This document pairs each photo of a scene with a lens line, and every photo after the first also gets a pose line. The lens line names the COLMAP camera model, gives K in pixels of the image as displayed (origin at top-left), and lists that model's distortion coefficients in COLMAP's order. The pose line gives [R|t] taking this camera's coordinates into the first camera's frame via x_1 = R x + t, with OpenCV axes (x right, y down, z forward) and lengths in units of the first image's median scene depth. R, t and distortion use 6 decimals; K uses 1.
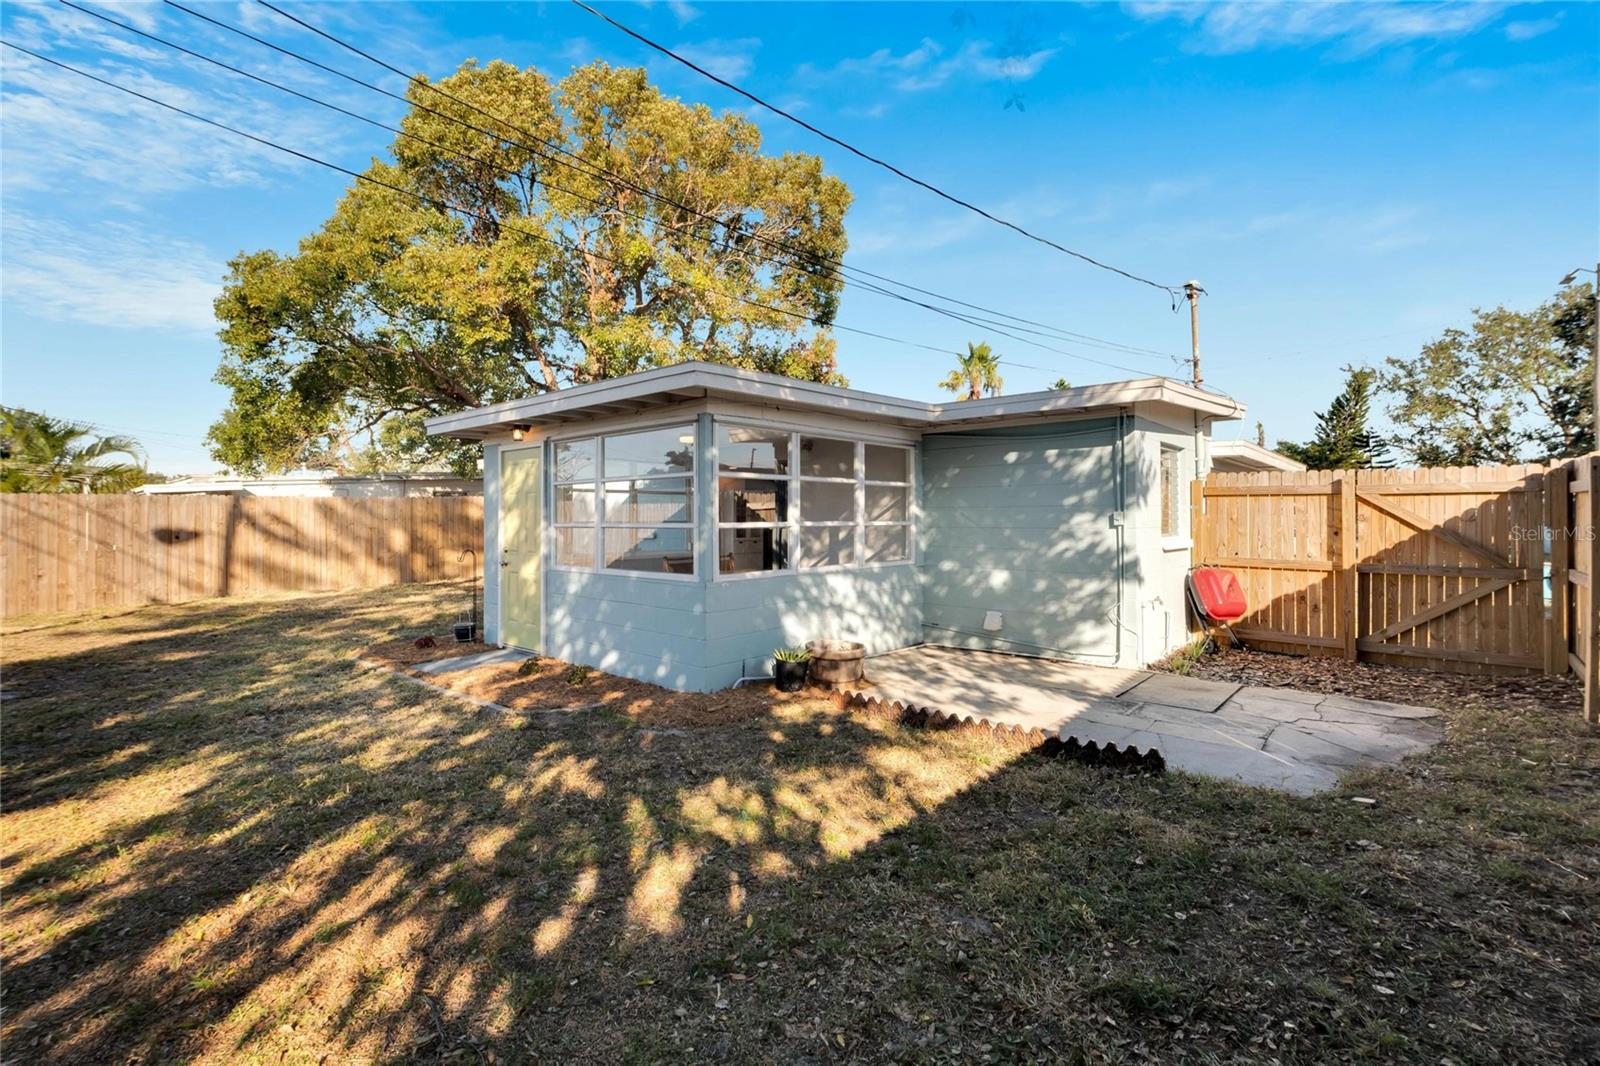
lens RADIAL K [[715.2, 0, 795.0], [0, 715.2, 504.6], [0, 0, 1]] dist [-0.004782, -0.001212]
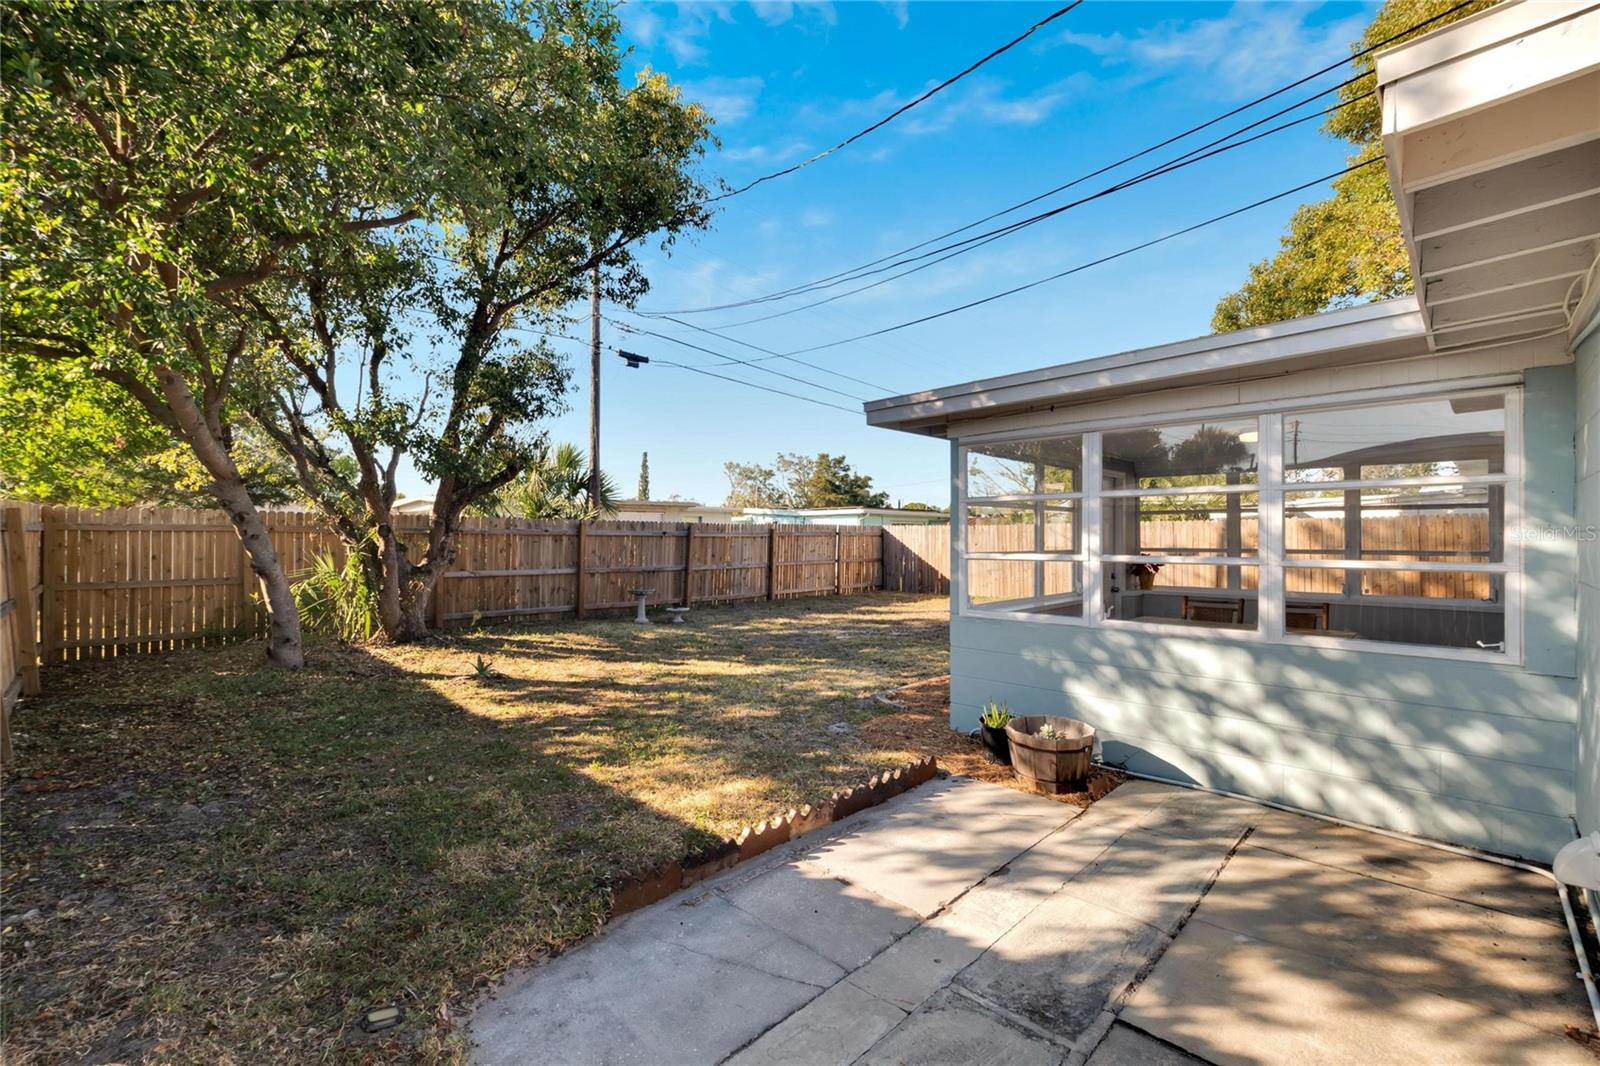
lens RADIAL K [[711.5, 0, 792.8], [0, 711.5, 533.1], [0, 0, 1]] dist [-0.002693, -0.000209]
pose [[-0.058602, -0.001269, -0.998281, 0.629023], [0.018000, 0.999835, -0.002327, -0.001553], [0.998119, -0.018106, -0.058570, 0.625655]]
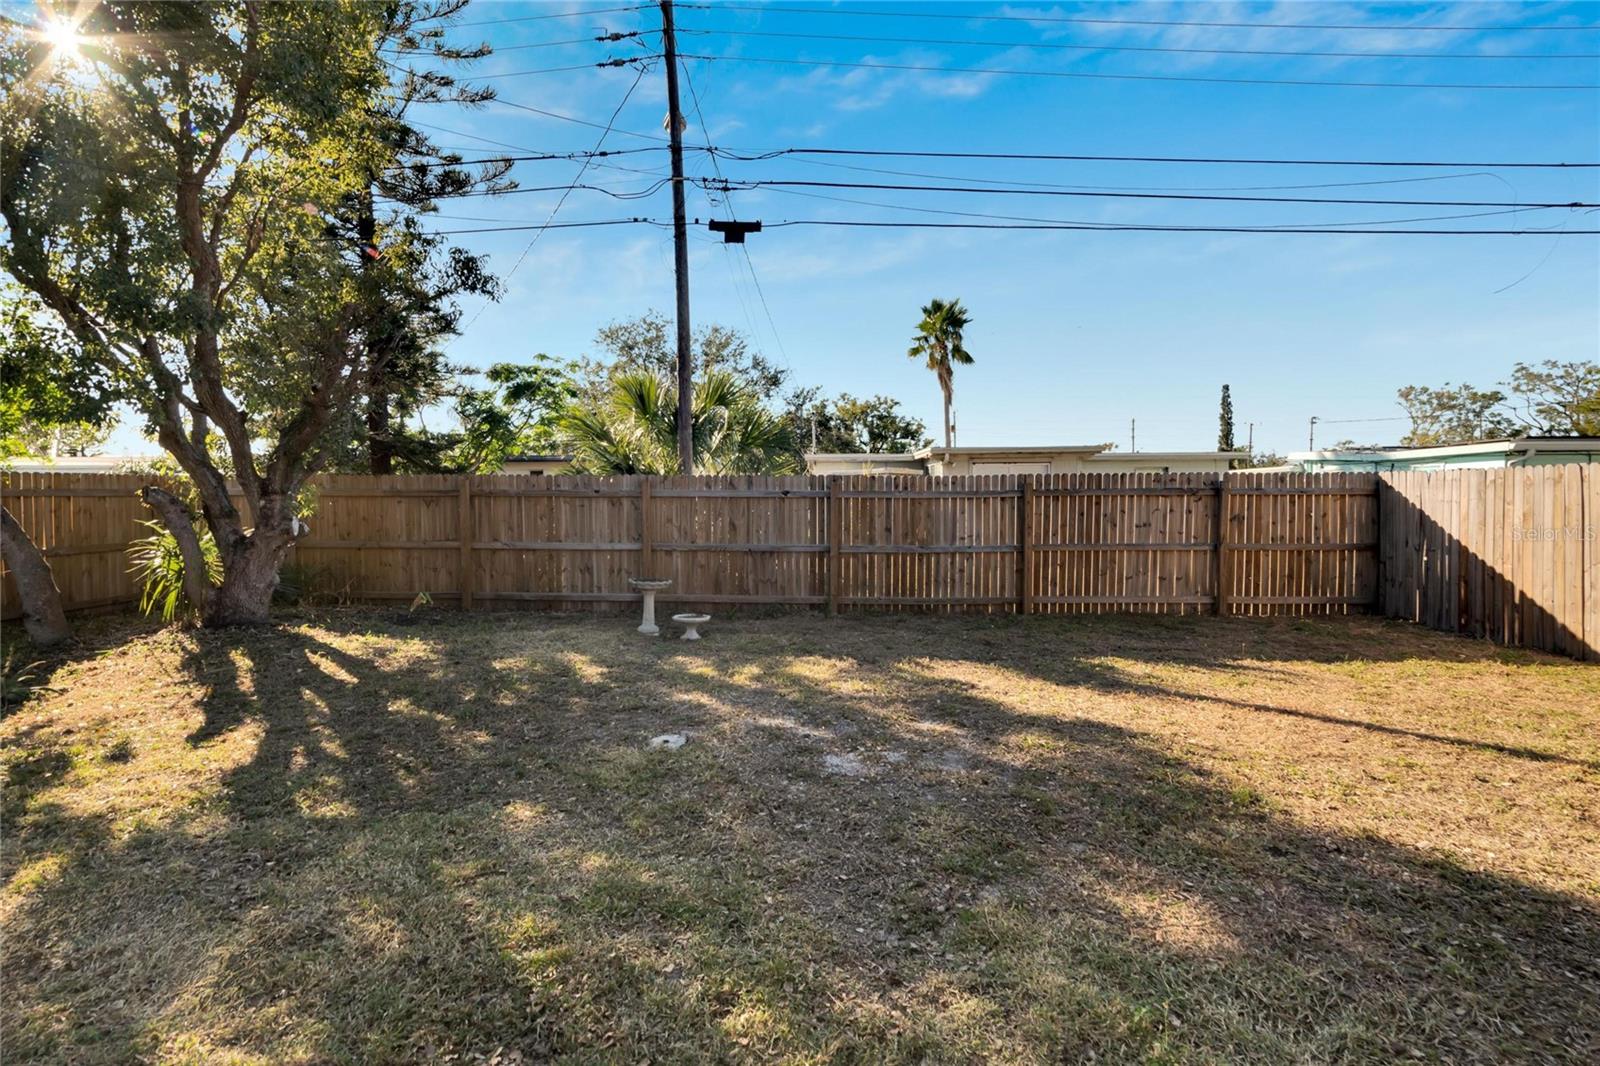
lens RADIAL K [[729.7, 0, 784.4], [0, 729.7, 518.3], [0, 0, 1]] dist [-0.005571, -0.000349]
pose [[-0.793973, 0.023373, -0.607504, -0.505968], [0.017309, 0.999725, 0.015841, 0.011938], [0.607707, 0.002062, -0.794159, 1.164944]]
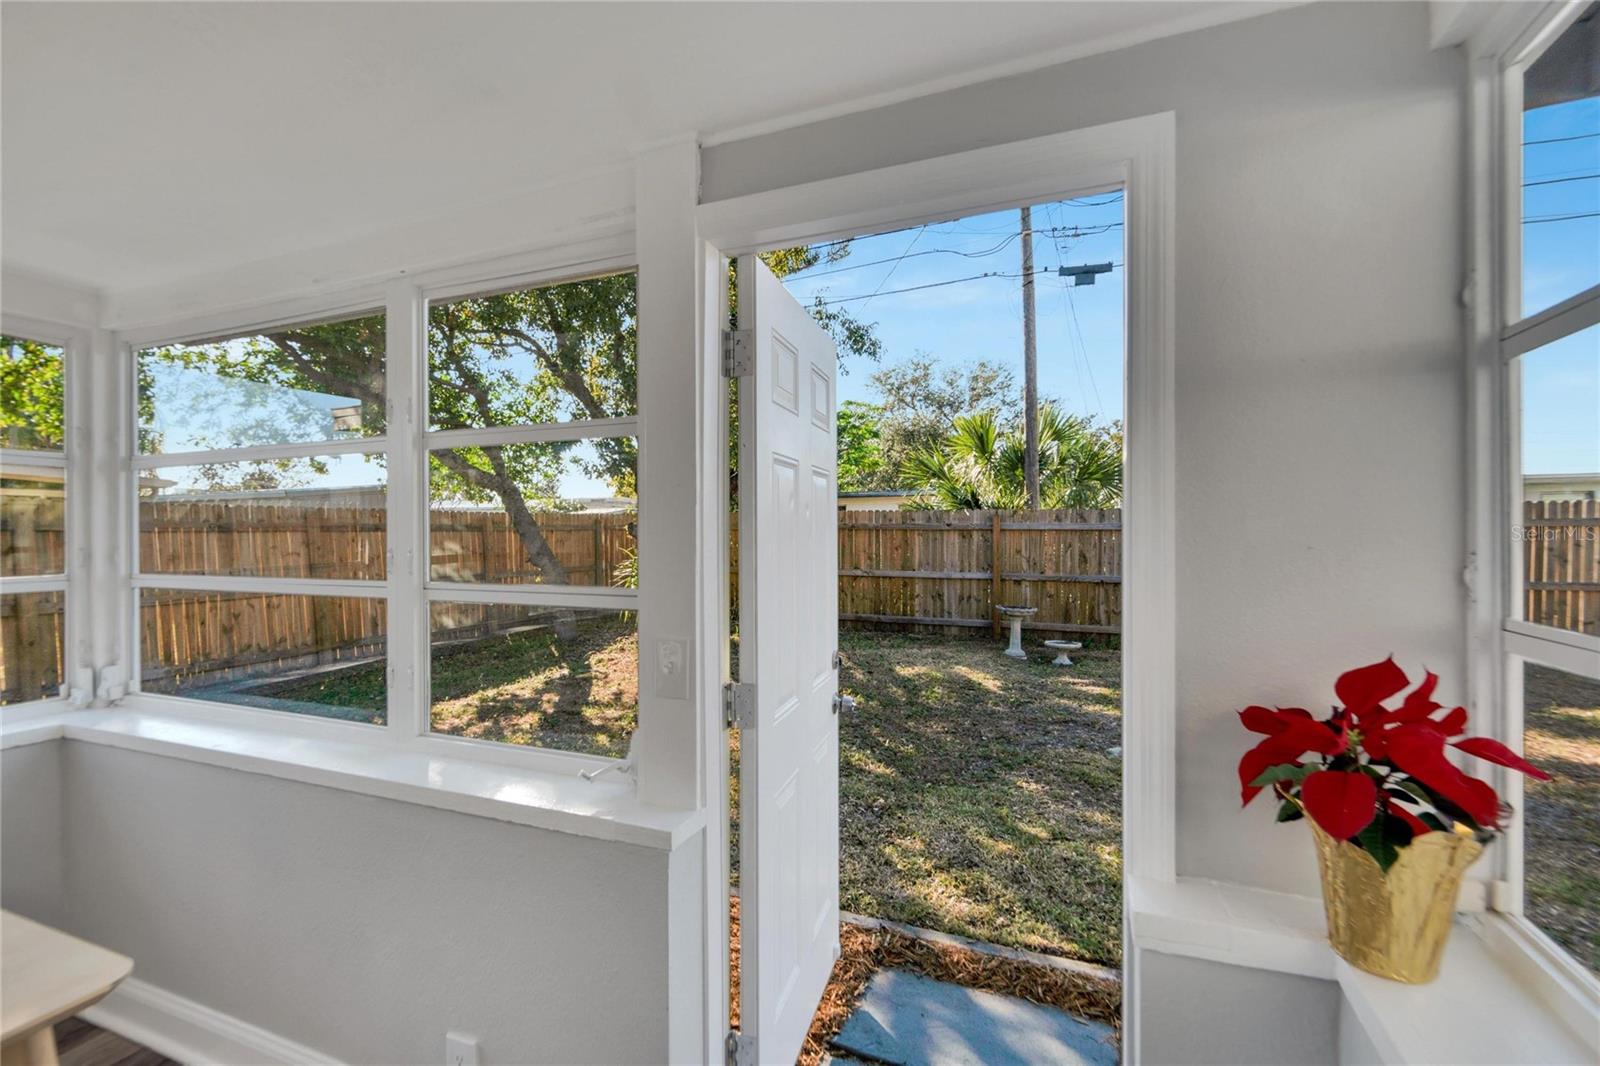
lens RADIAL K [[711.5, 0, 792.8], [0, 711.5, 533.1], [0, 0, 1]] dist [-0.002693, -0.000209]
pose [[-0.948851, 0.010181, -0.315560, -0.306198], [0.015351, 0.999786, -0.013902, 0.009403], [0.315351, -0.018035, -0.948804, 1.150558]]
